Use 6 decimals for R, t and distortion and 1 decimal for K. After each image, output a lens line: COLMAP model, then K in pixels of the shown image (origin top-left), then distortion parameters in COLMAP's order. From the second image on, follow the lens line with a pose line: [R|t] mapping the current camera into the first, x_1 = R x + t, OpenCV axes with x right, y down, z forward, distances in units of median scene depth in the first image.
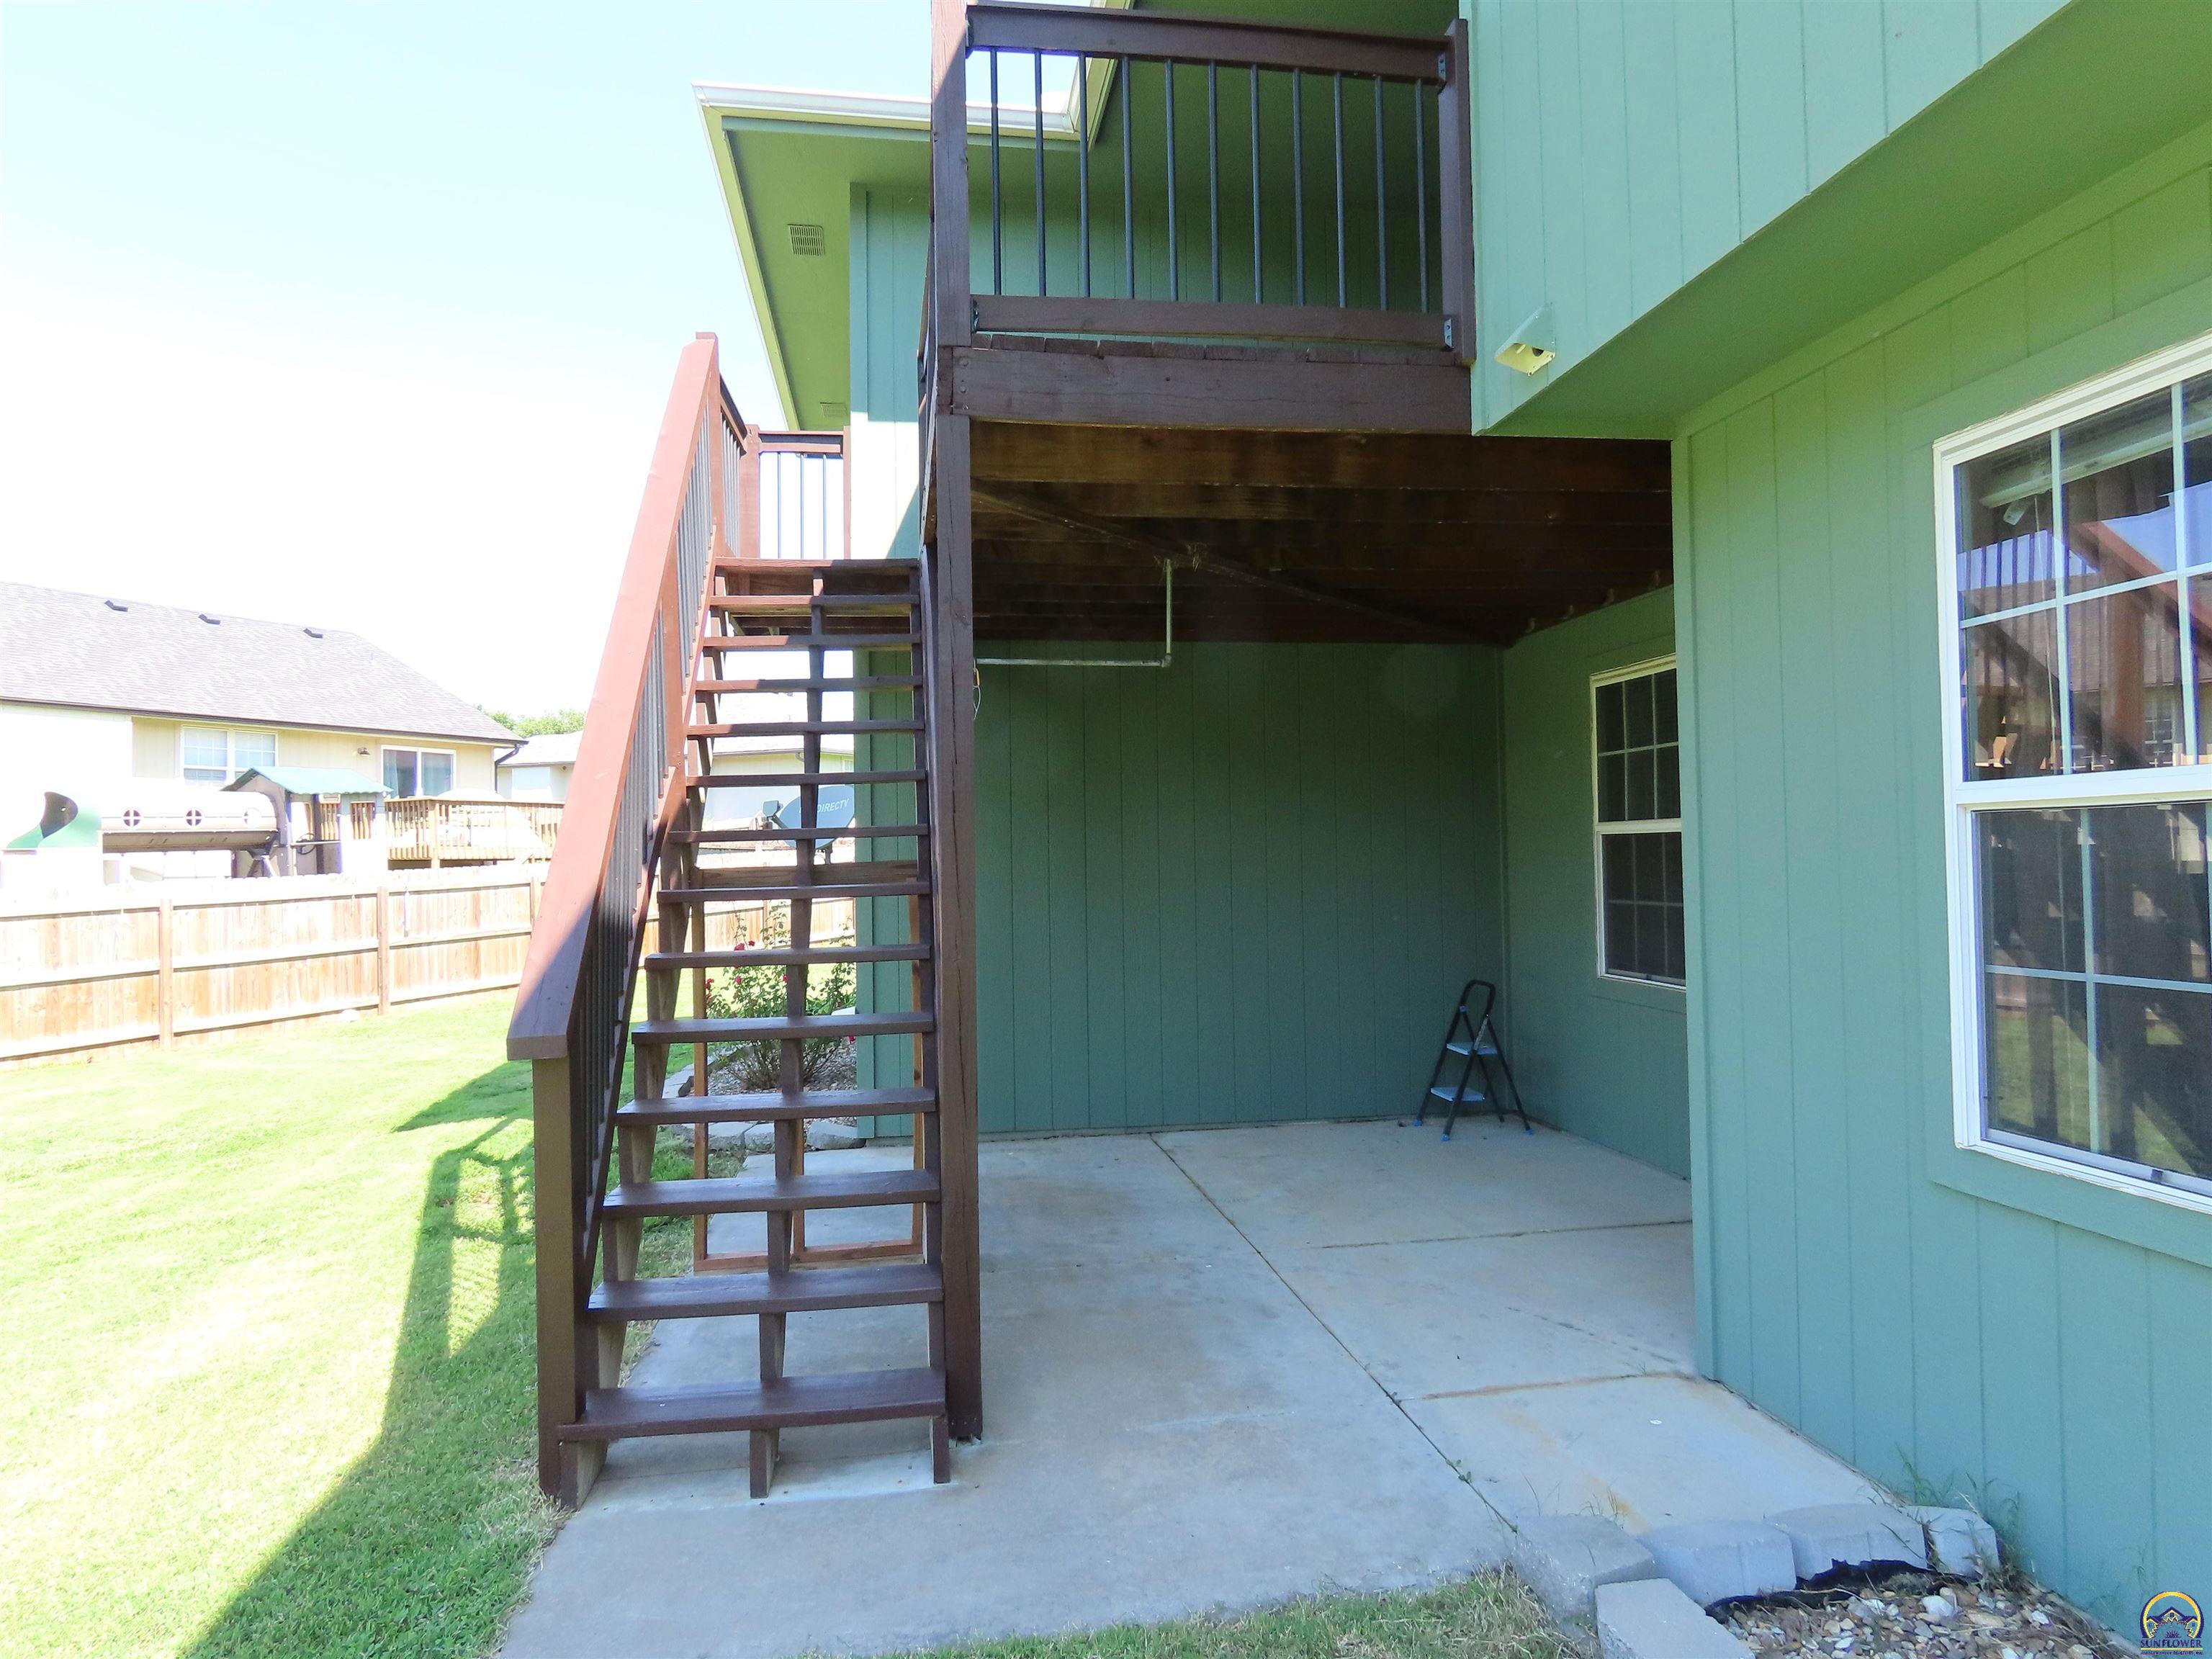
lens RADIAL K [[1412.3, 0, 1106.0], [0, 1412.3, 829.5], [0, 0, 1]] dist [0.001621, -0.040004]
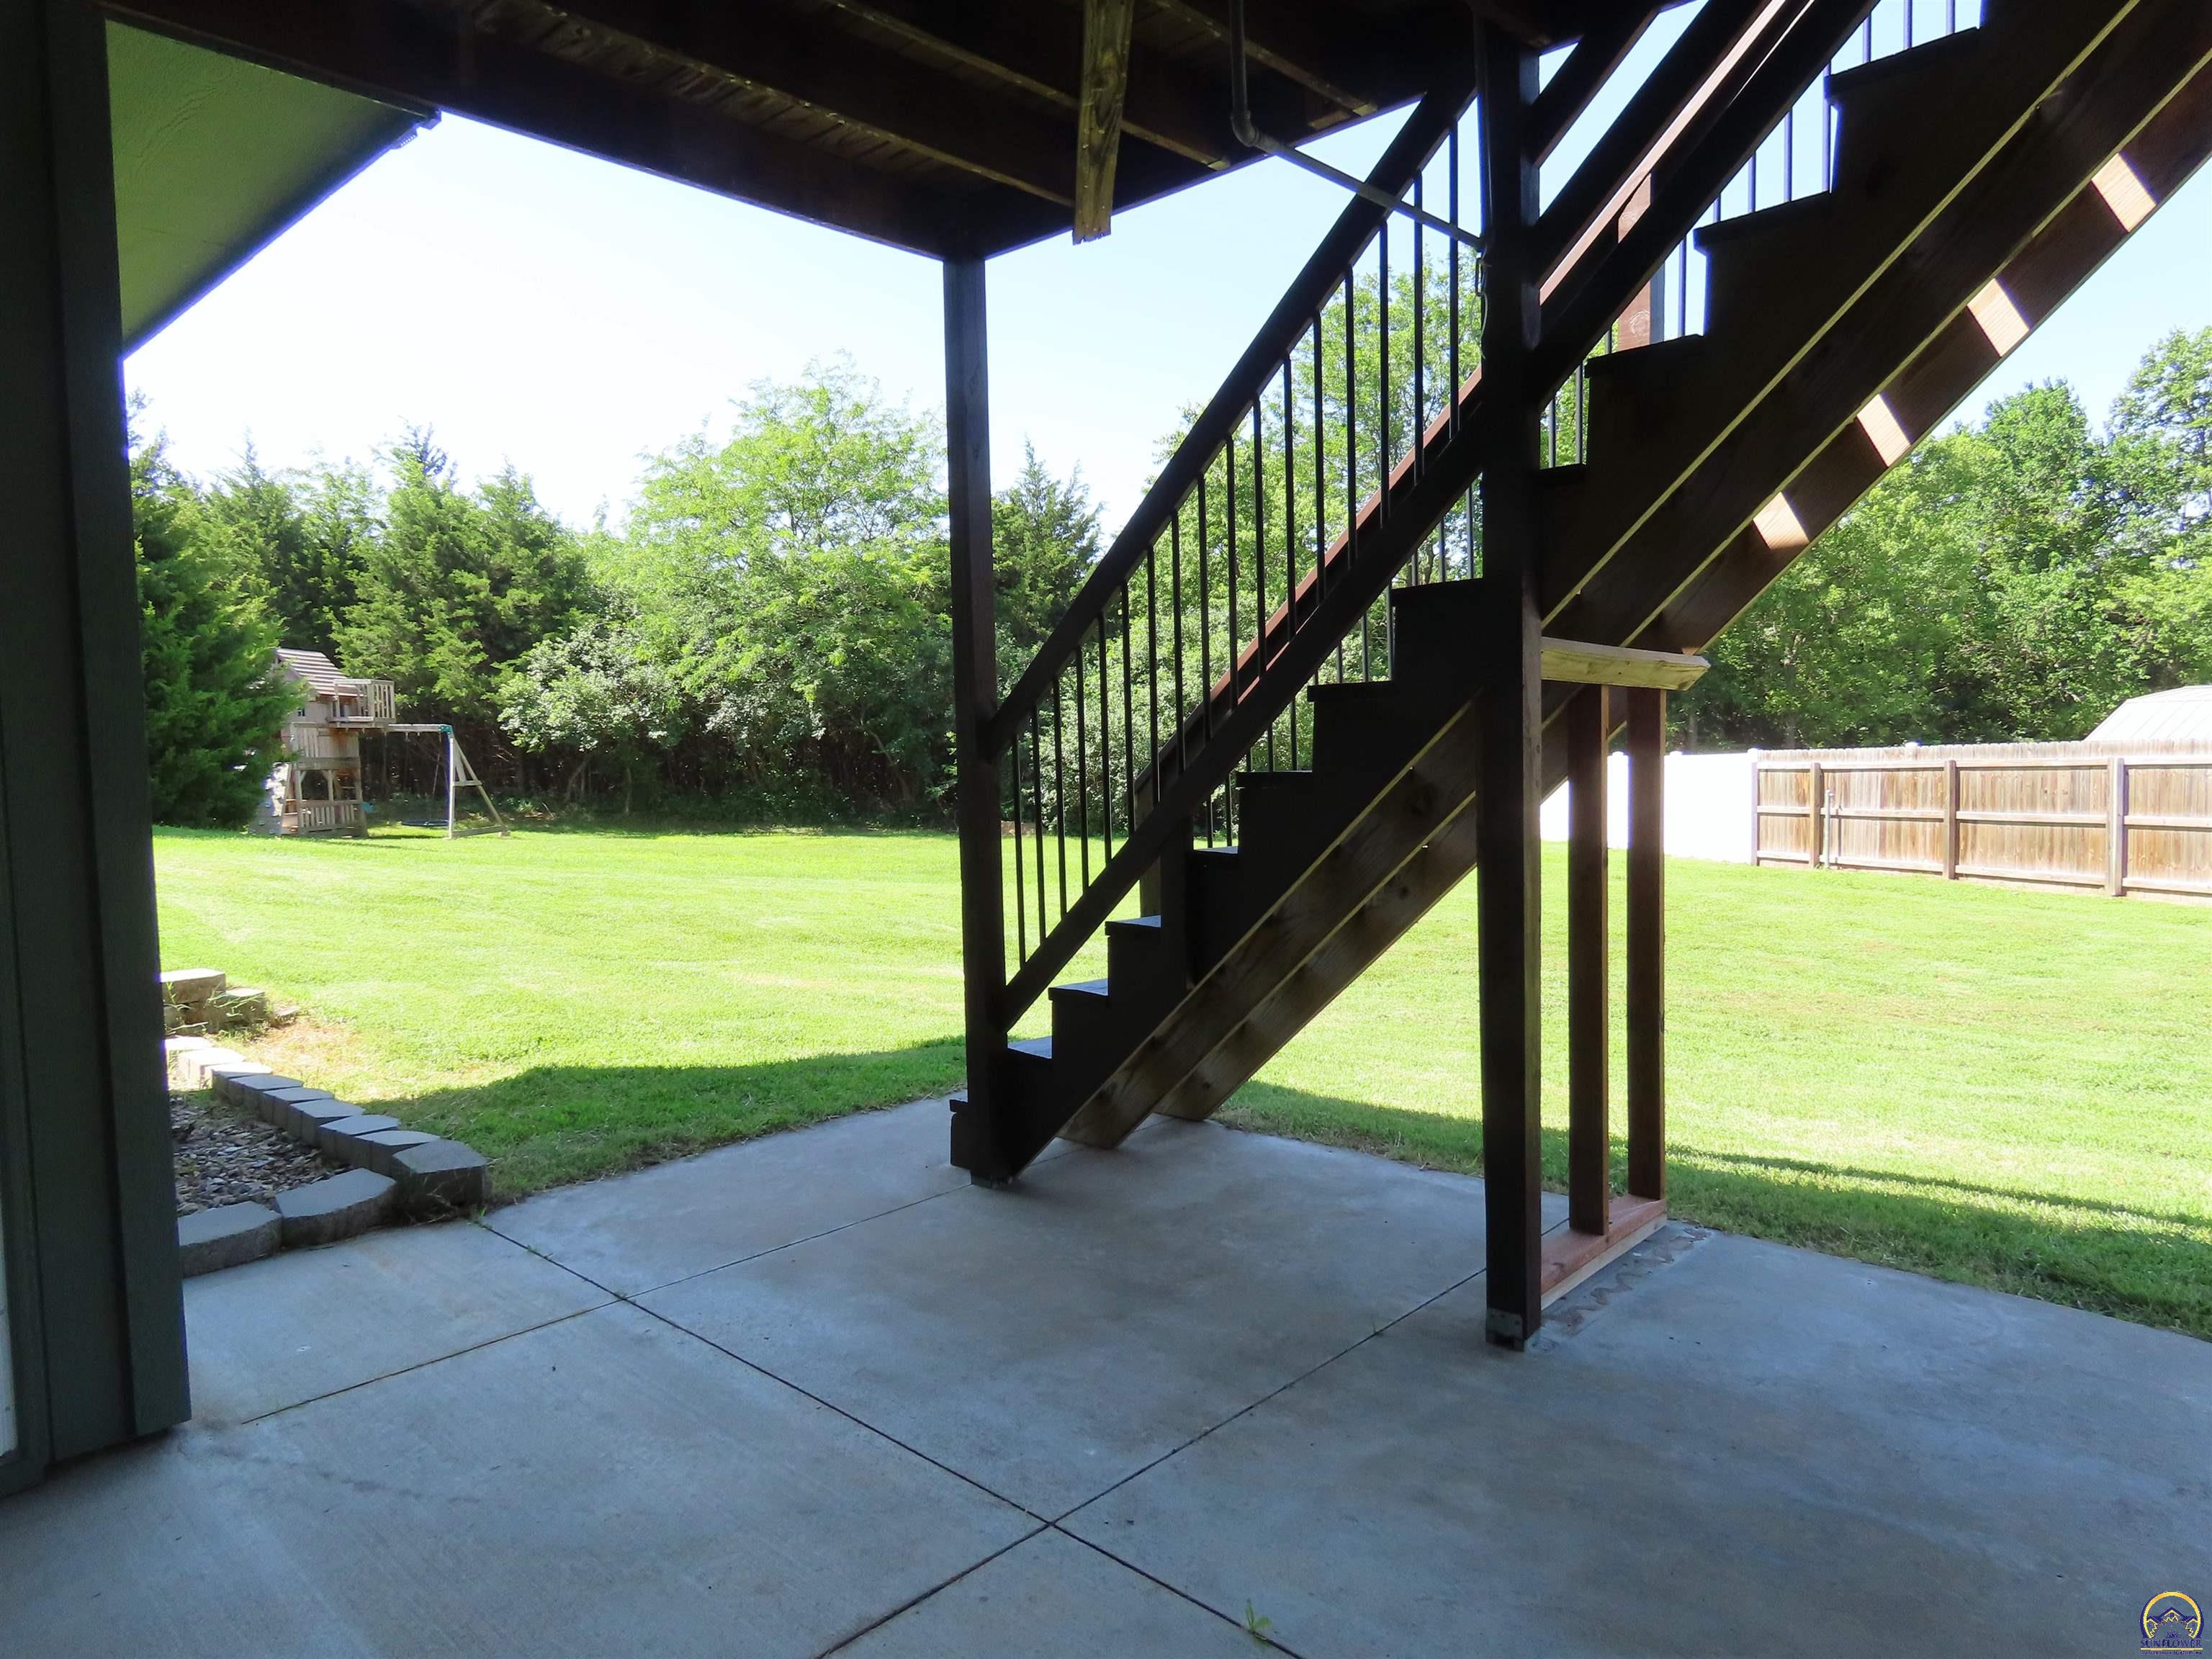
lens RADIAL K [[1412.3, 0, 1106.0], [0, 1412.3, 829.5], [0, 0, 1]] dist [0.001621, -0.040004]
pose [[-0.790828, 0.079213, -0.606891, 0.395831], [0.053243, 0.996734, 0.060717, 0.065279], [0.609718, 0.015704, -0.792463, 1.560305]]
